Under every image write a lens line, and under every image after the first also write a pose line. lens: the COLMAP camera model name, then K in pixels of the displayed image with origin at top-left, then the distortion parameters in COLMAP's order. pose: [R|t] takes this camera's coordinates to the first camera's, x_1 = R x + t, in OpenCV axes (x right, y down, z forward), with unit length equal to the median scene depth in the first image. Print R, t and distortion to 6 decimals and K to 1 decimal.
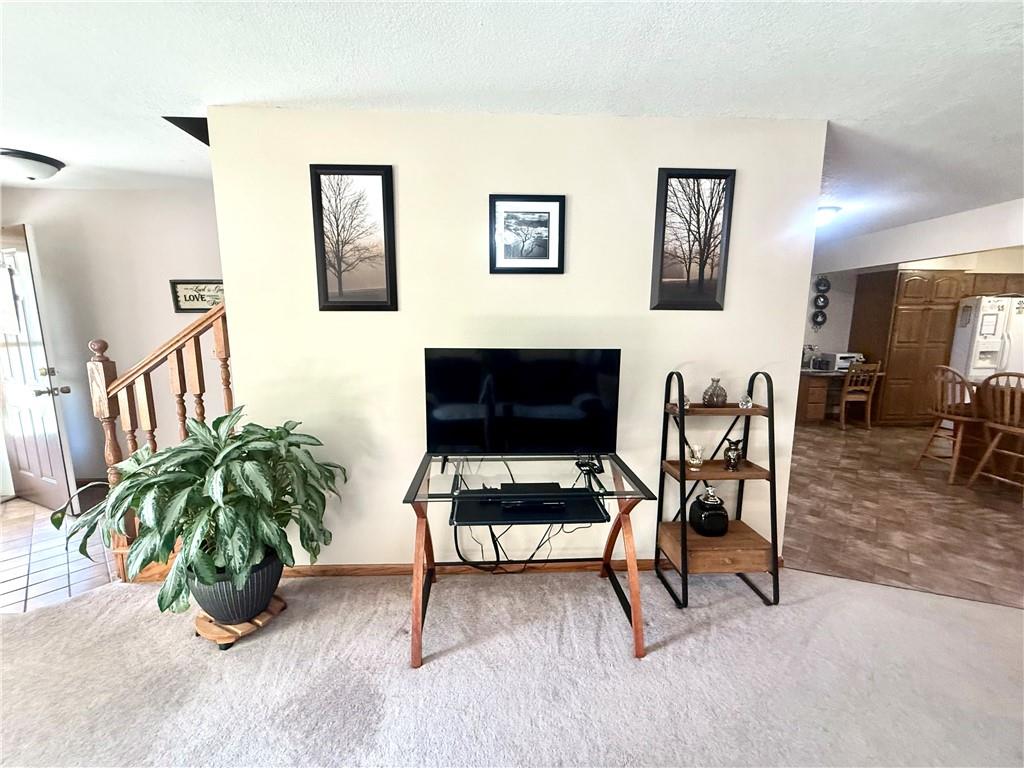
lens RADIAL K [[406.2, 0, 508.3], [0, 406.2, 380.4], [0, 0, 1]] dist [-0.001514, 0.000538]
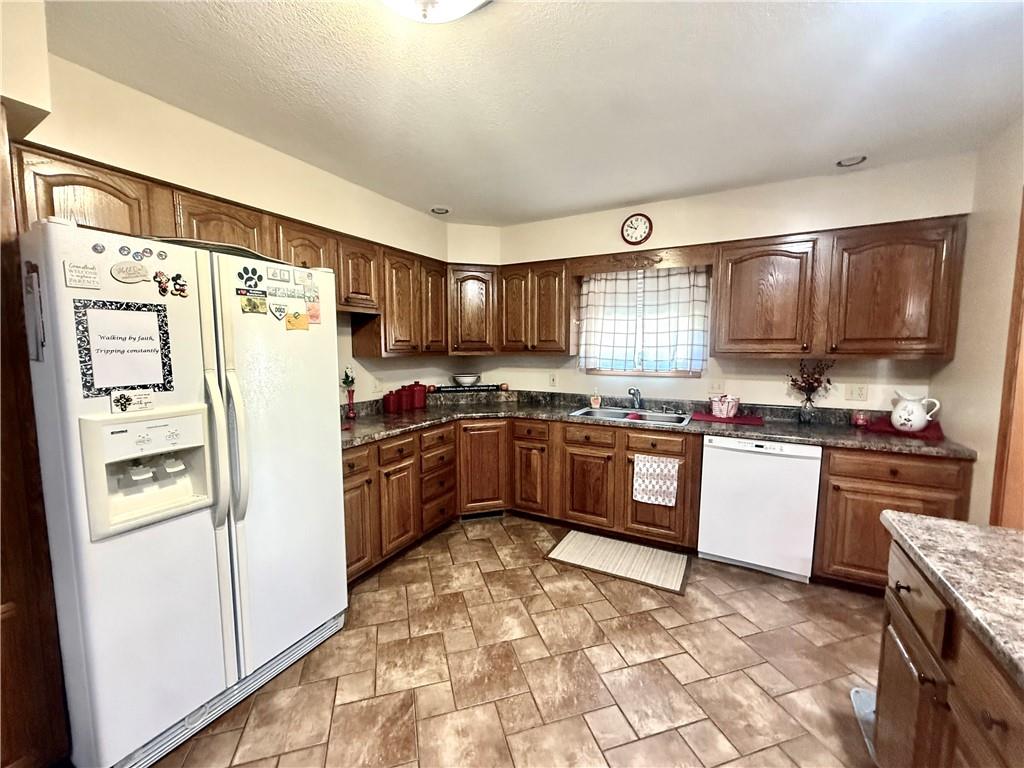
lens RADIAL K [[406.2, 0, 508.2], [0, 406.2, 385.3], [0, 0, 1]] dist [-0.001514, 0.000538]
pose [[0.514911, -0.083023, 0.853214, 1.092556], [0.125052, 0.991927, 0.021052, -0.092766], [-0.848073, 0.095856, 0.521136, 0.685957]]
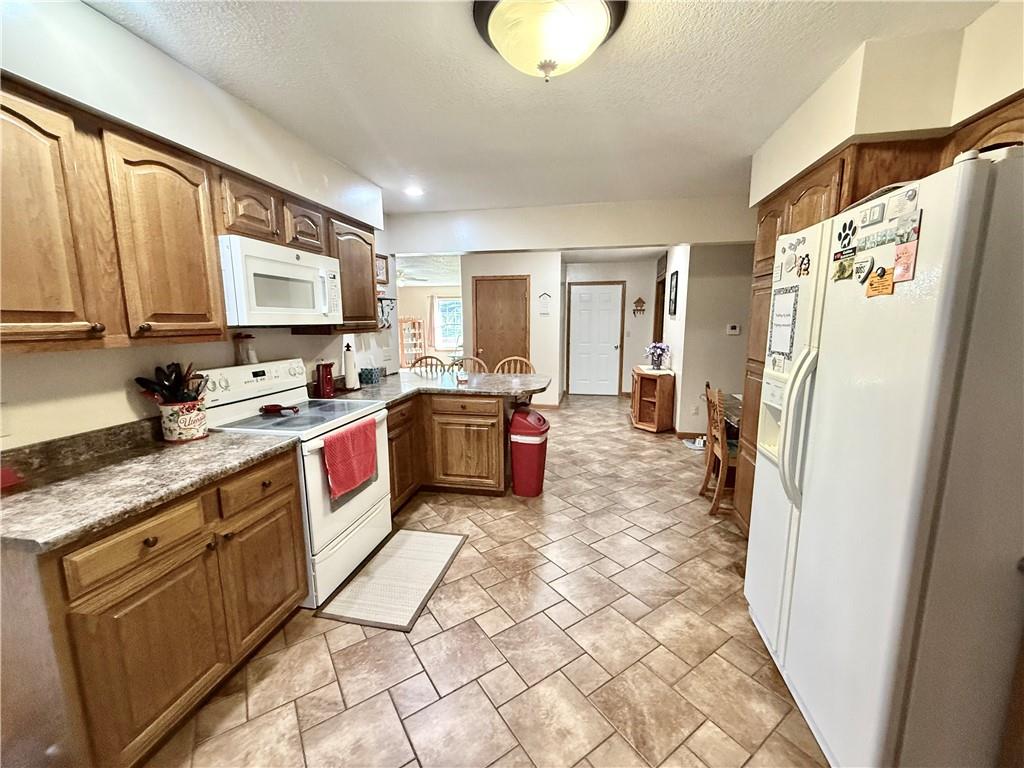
lens RADIAL K [[406.2, 0, 510.6], [0, 406.2, 383.9], [0, 0, 1]] dist [-0.001514, 0.000538]
pose [[-0.226151, 0.153942, -0.961851, 1.539840], [-0.138020, 0.972407, 0.188082, -0.121493], [0.964265, 0.175290, -0.198664, 0.867428]]
